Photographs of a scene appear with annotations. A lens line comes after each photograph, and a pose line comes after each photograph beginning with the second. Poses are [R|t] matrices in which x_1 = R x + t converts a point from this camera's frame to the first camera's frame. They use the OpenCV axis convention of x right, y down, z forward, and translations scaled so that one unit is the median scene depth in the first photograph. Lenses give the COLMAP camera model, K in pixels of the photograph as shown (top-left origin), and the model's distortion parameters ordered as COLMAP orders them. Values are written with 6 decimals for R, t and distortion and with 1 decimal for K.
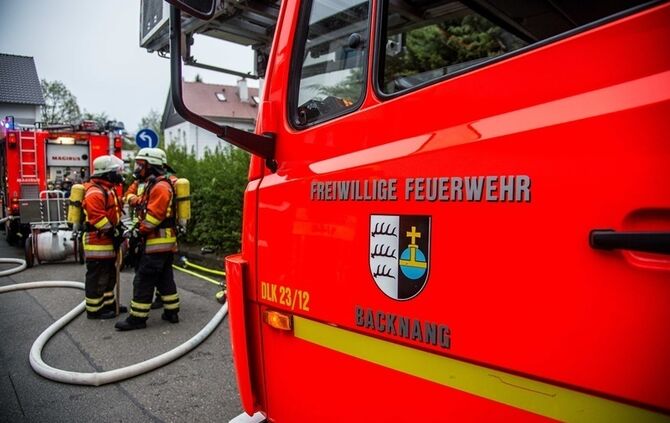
lens RADIAL K [[464.4, 0, 337.1], [0, 464.4, 213.2], [0, 0, 1]] dist [-0.048977, -0.001779]
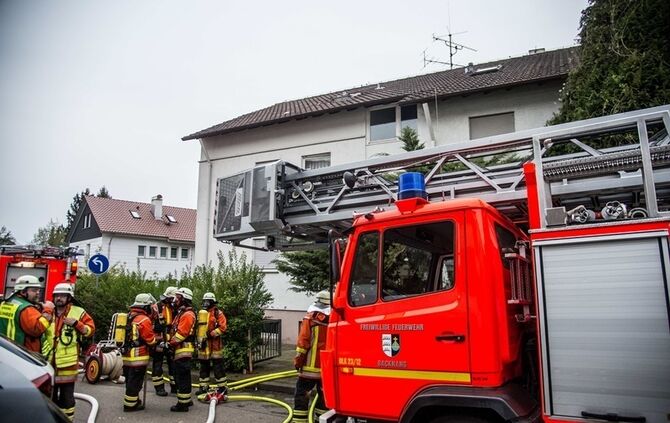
lens RADIAL K [[464.4, 0, 334.1], [0, 464.4, 215.5], [0, 0, 1]] dist [-0.048977, -0.001779]
pose [[0.973260, 0.027535, 0.228052, -0.277438], [0.024260, 0.974916, -0.221246, -0.026584], [-0.228423, 0.220862, 0.948179, -0.620137]]
